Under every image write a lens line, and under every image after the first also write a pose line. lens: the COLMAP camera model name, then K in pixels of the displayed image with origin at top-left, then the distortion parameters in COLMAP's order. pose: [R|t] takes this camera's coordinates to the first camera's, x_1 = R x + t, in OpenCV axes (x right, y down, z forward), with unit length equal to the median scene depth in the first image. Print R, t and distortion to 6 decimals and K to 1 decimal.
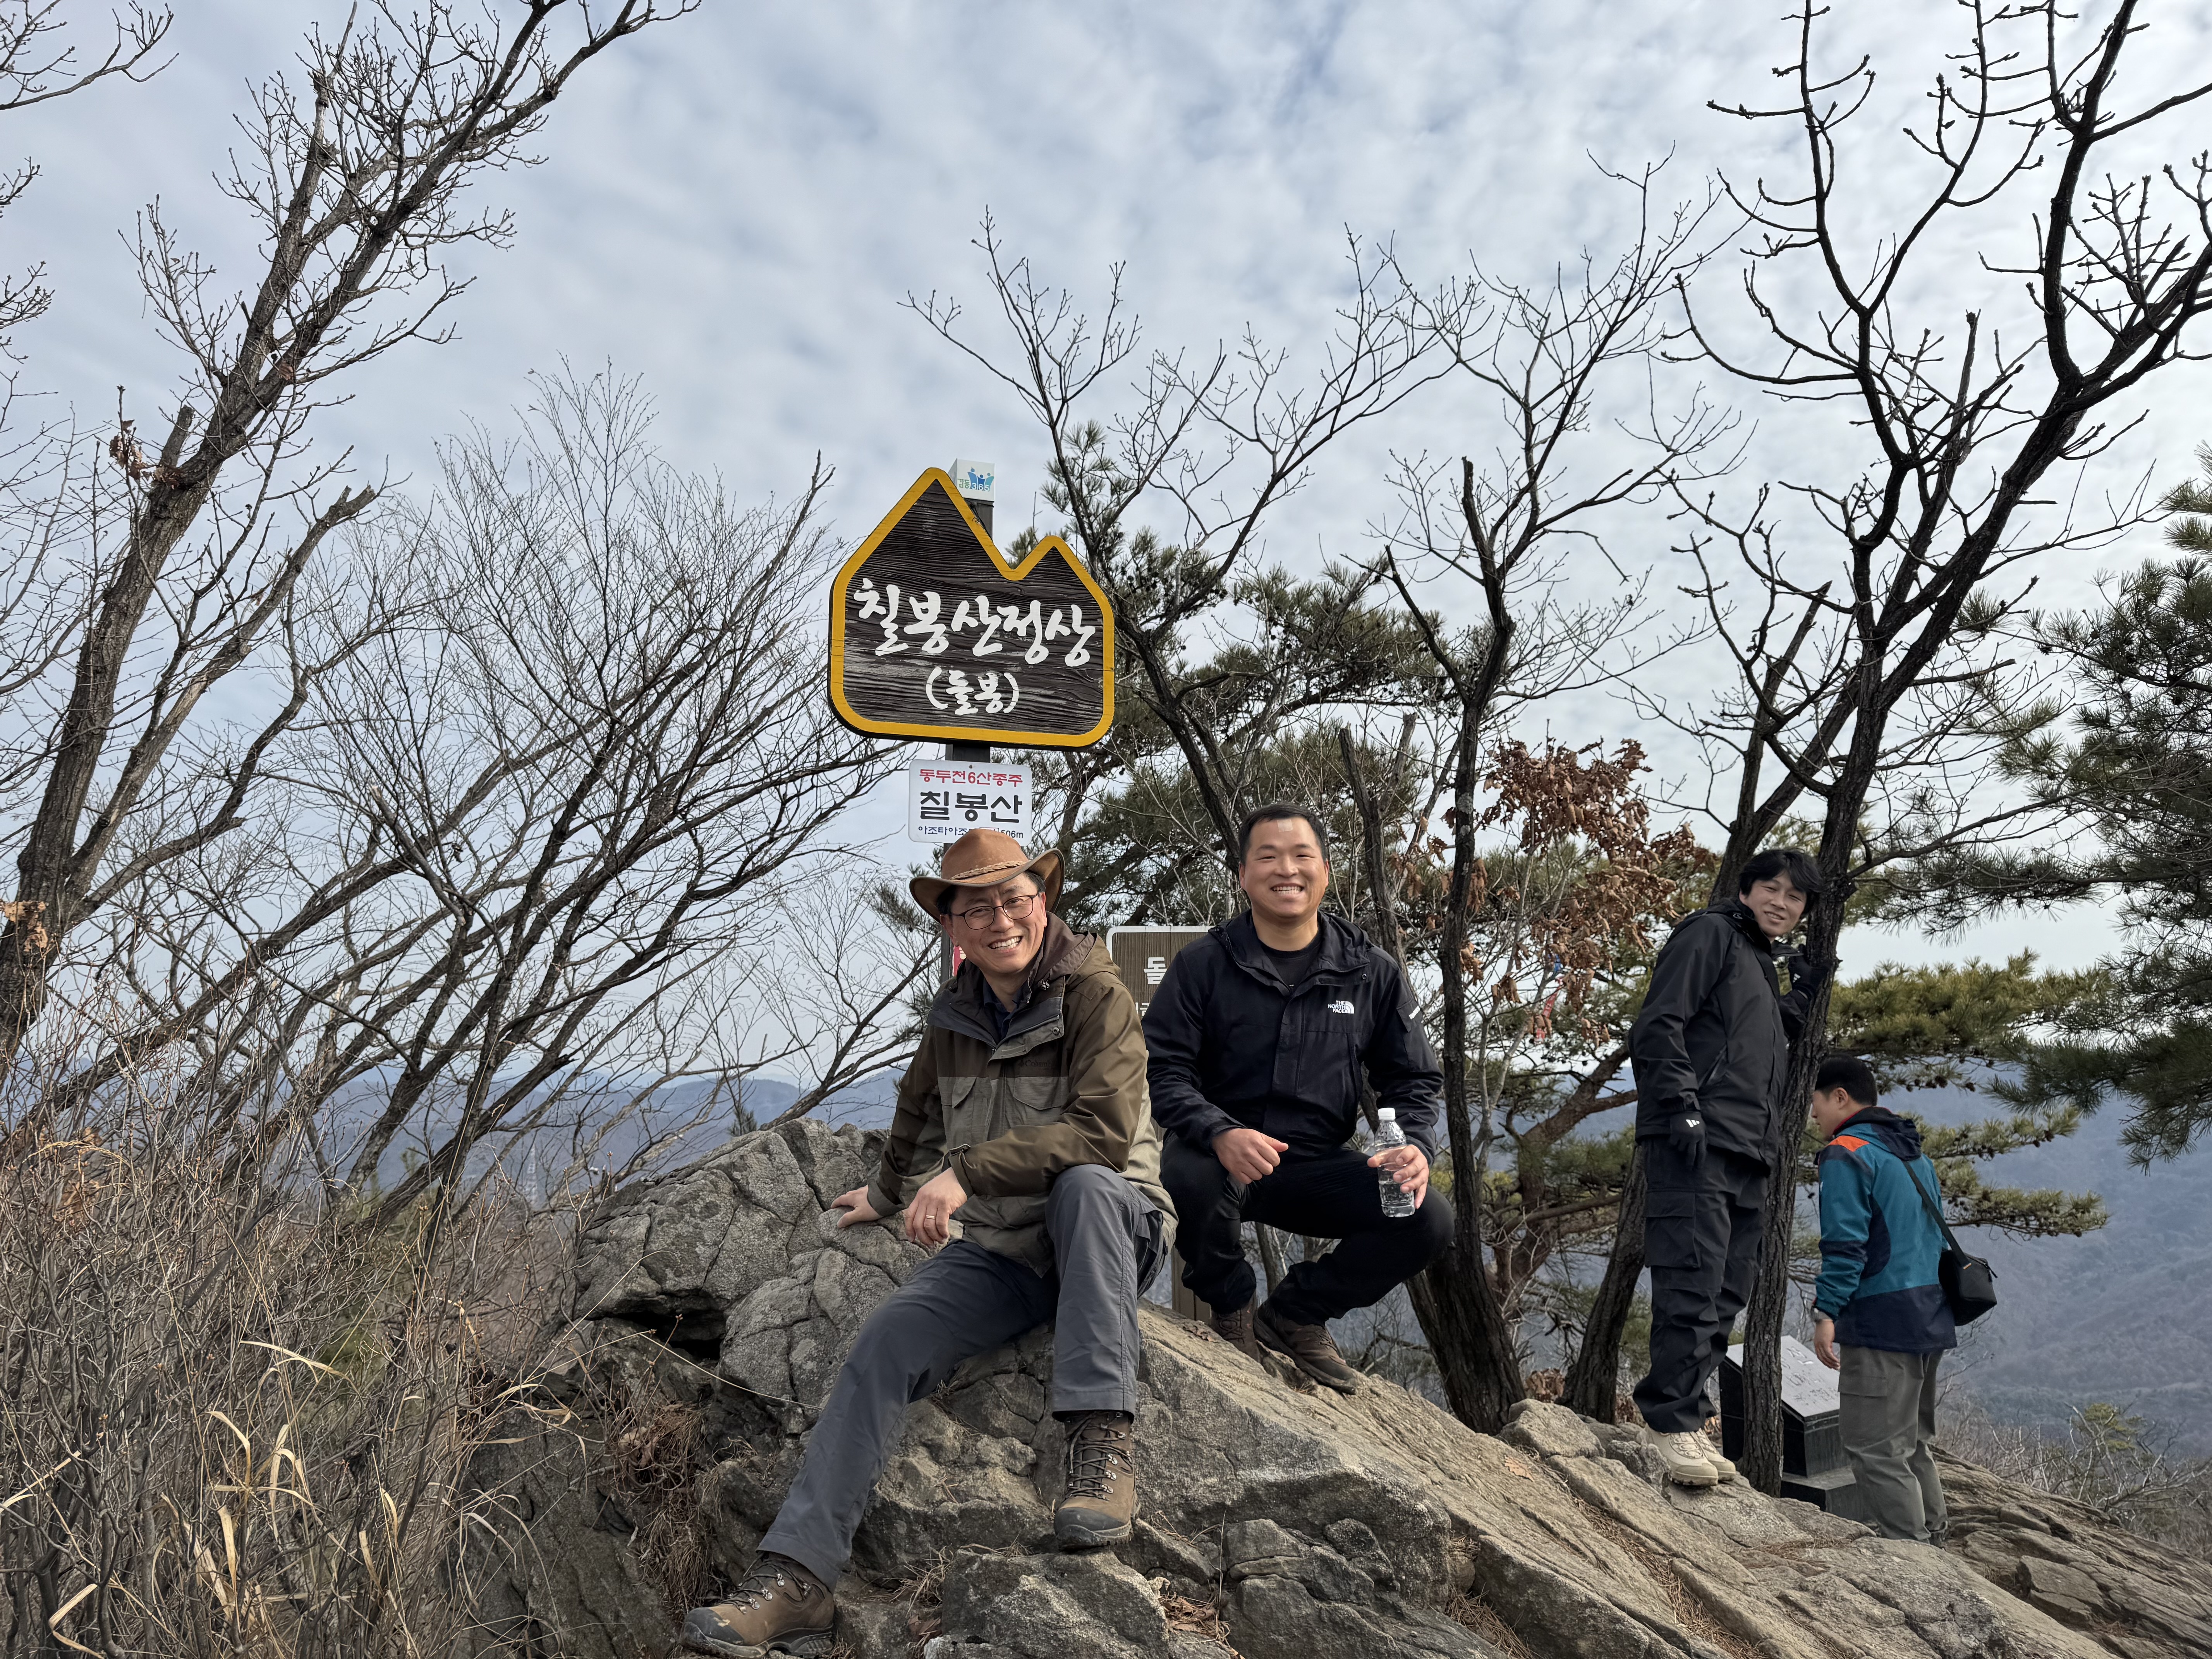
lens RADIAL K [[1567.7, 0, 1095.1], [0, 1567.7, 825.2], [0, 0, 1]] dist [-0.032972, 0.018044]
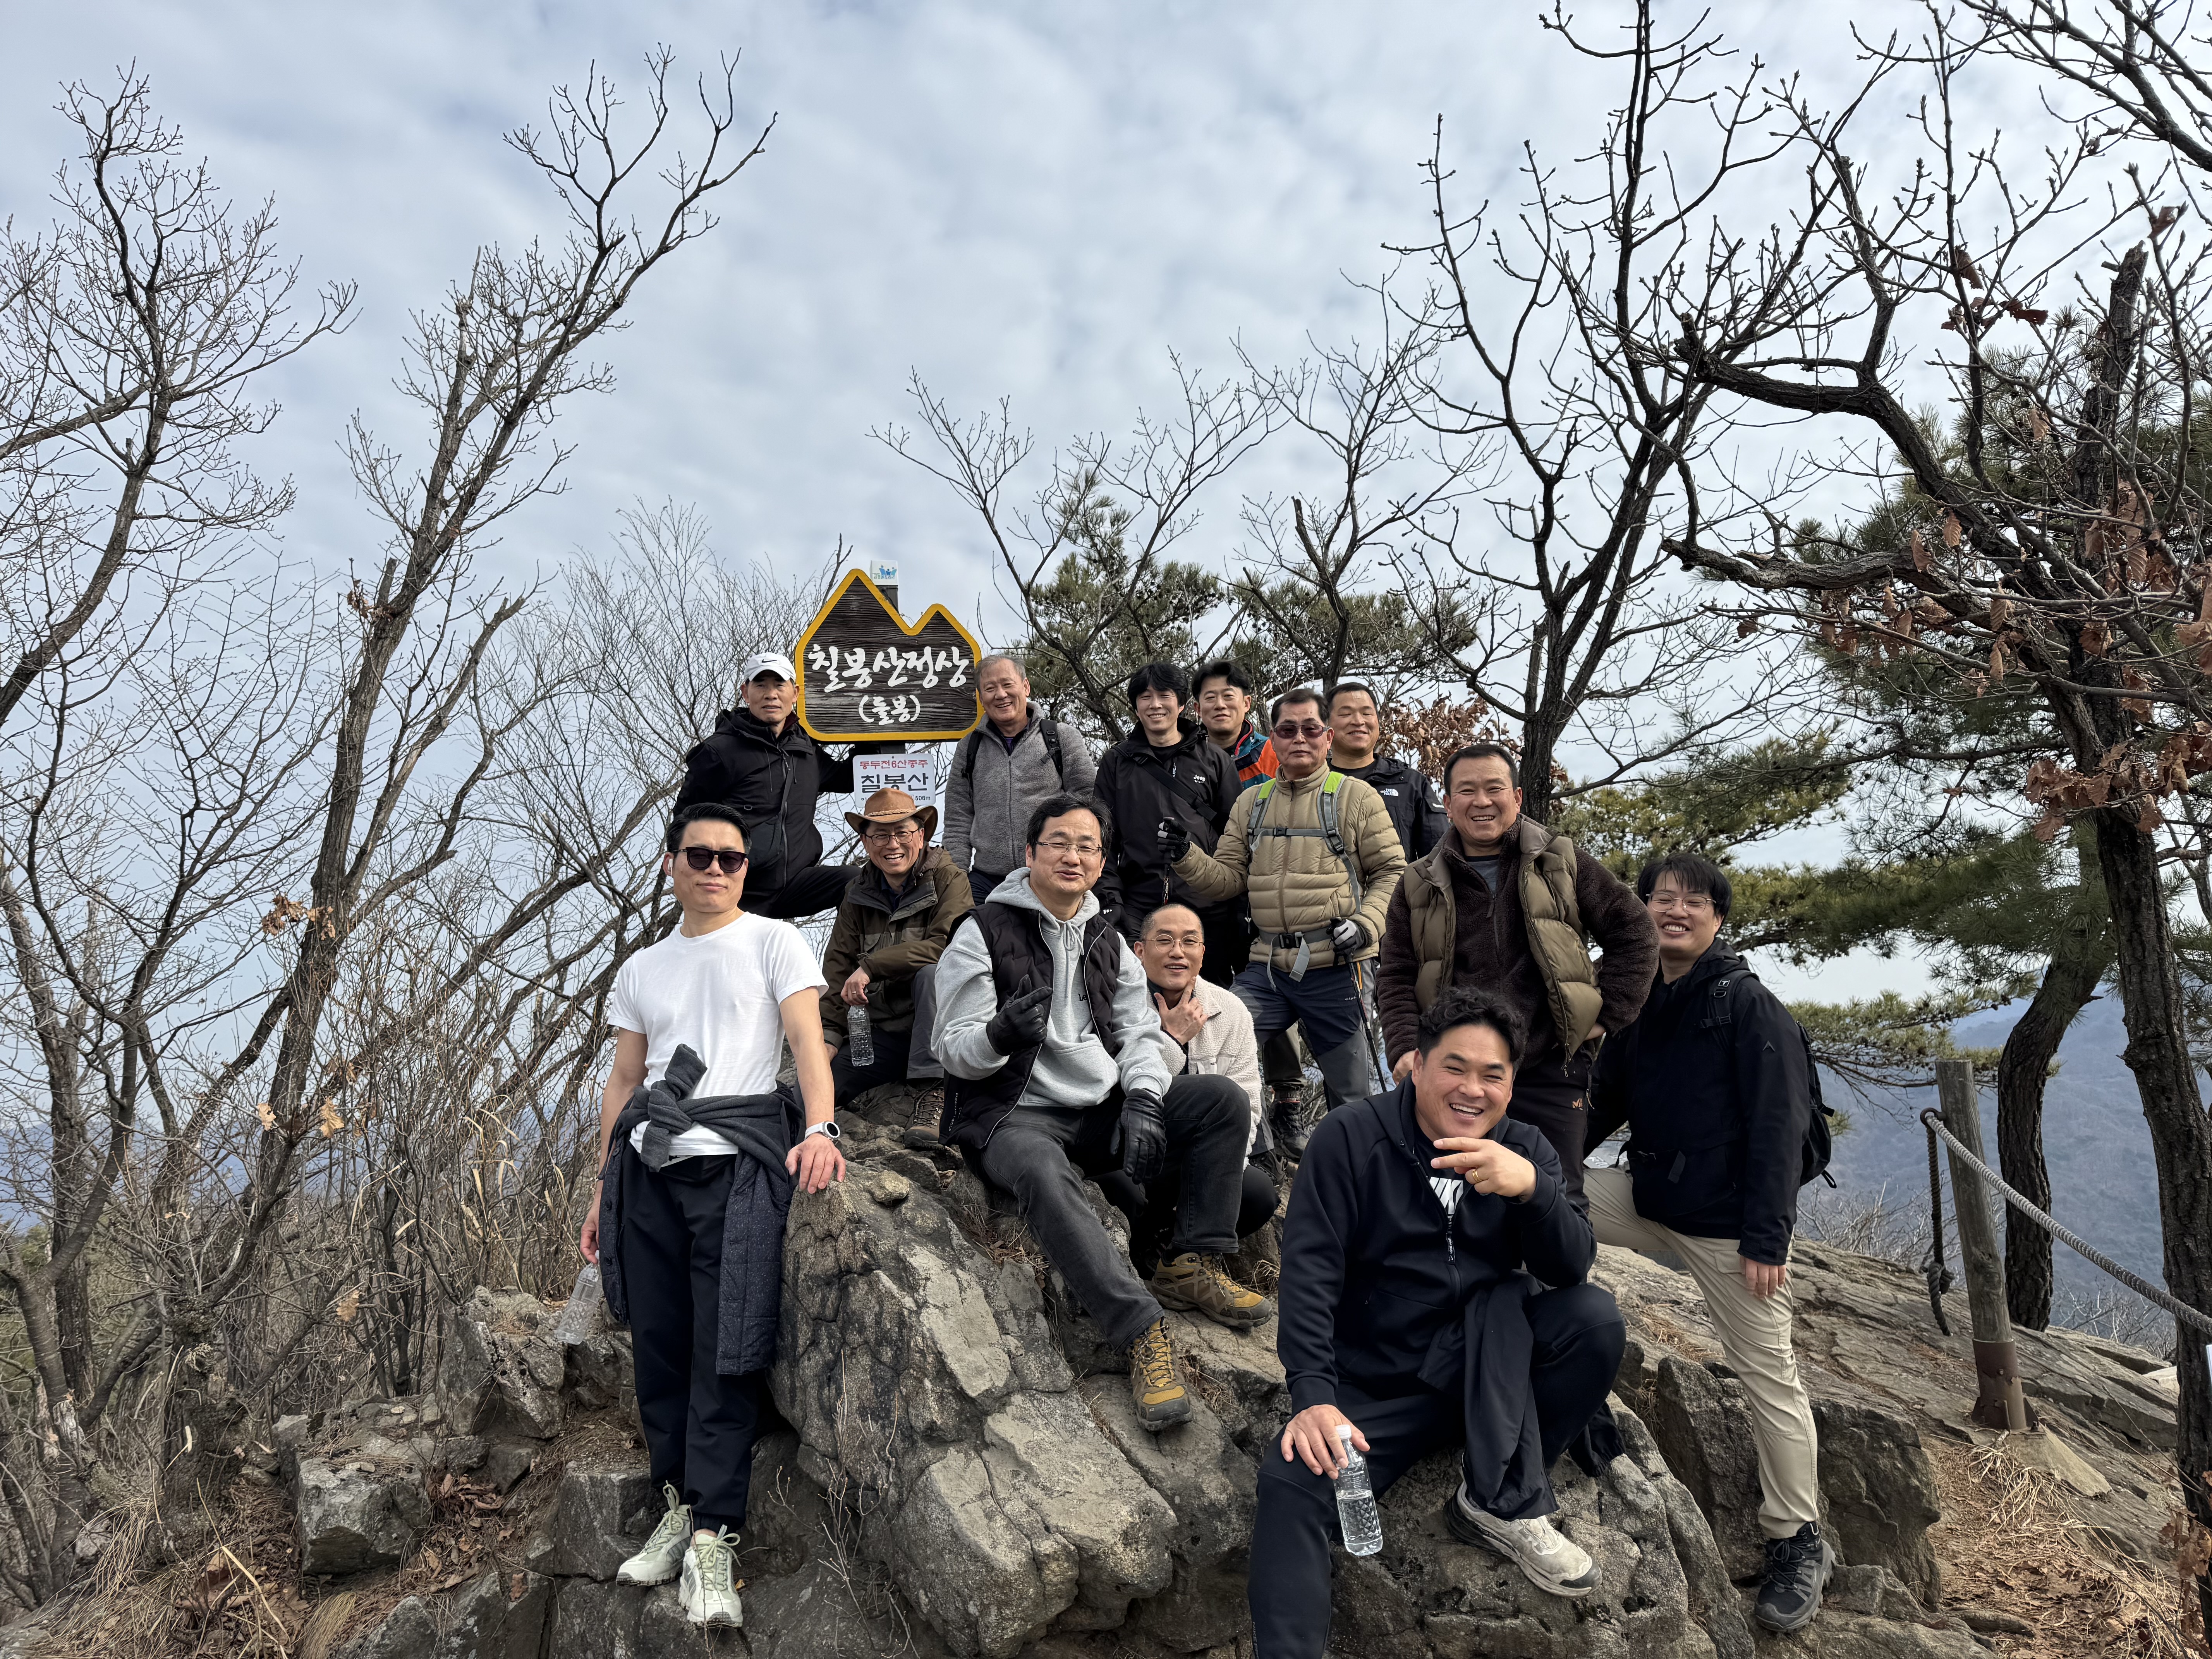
lens RADIAL K [[1567.7, 0, 1120.6], [0, 1567.7, 827.4], [0, 0, 1]] dist [-0.032972, 0.018044]
pose [[0.991222, -0.087870, -0.098785, 0.208276], [0.088513, 0.996073, 0.002132, 0.034847], [0.098210, -0.010857, 0.995107, -0.378199]]
